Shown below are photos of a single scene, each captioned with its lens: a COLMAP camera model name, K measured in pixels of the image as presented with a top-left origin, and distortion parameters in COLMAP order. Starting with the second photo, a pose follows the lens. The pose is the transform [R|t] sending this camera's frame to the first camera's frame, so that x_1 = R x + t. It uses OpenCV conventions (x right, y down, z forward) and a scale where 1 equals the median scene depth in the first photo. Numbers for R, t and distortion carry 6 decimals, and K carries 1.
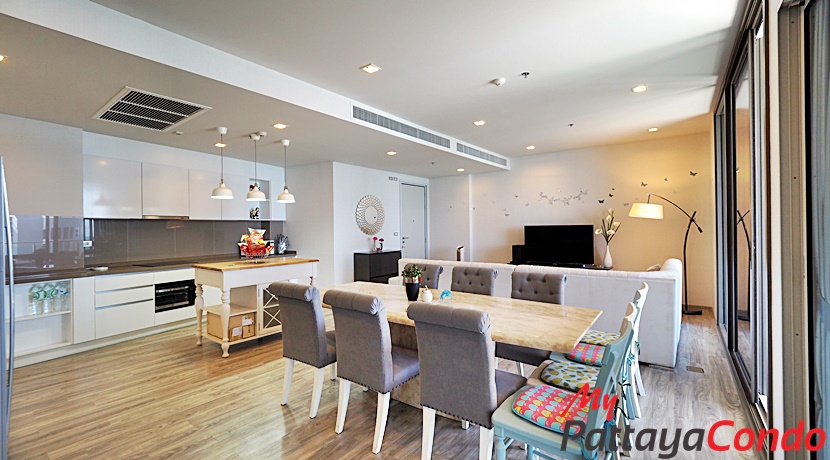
lens RADIAL K [[348.2, 0, 417.8], [0, 348.2, 227.1], [0, 0, 1]] dist [-0.014065, 0.005288]
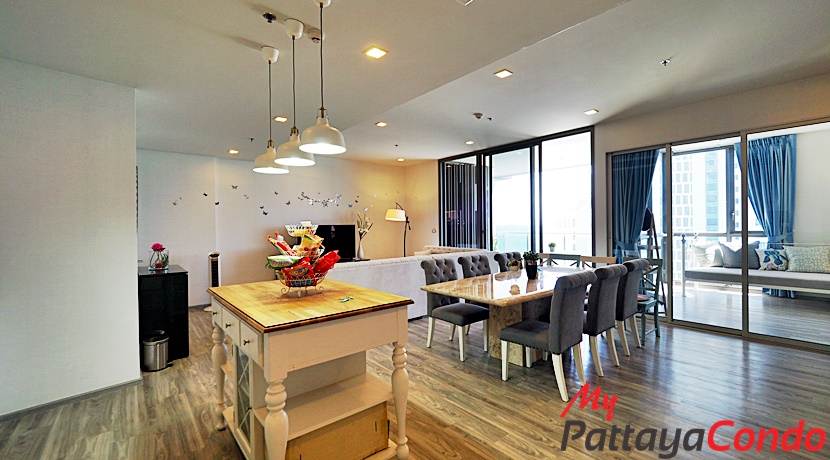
lens RADIAL K [[348.2, 0, 417.8], [0, 348.2, 227.1], [0, 0, 1]] dist [-0.014065, 0.005288]
pose [[0.225745, 0.004880, 0.974174, -1.039742], [0.008947, 0.999935, -0.007082, 0.018247], [-0.974145, 0.010315, 0.225686, 0.856250]]
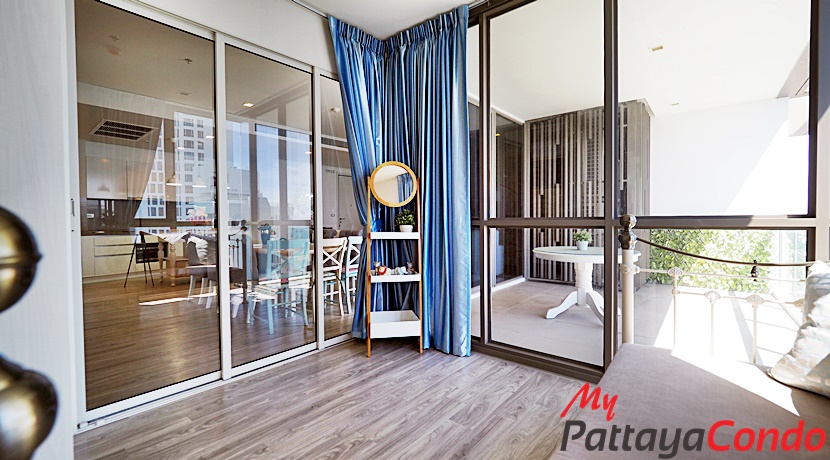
lens RADIAL K [[348.2, 0, 417.8], [0, 348.2, 227.1], [0, 0, 1]] dist [-0.014065, 0.005288]
pose [[0.998943, 0.008452, -0.045184, 0.574127], [-0.007561, 0.999774, 0.019846, 0.063089], [0.045341, -0.019484, 0.998782, -0.470877]]
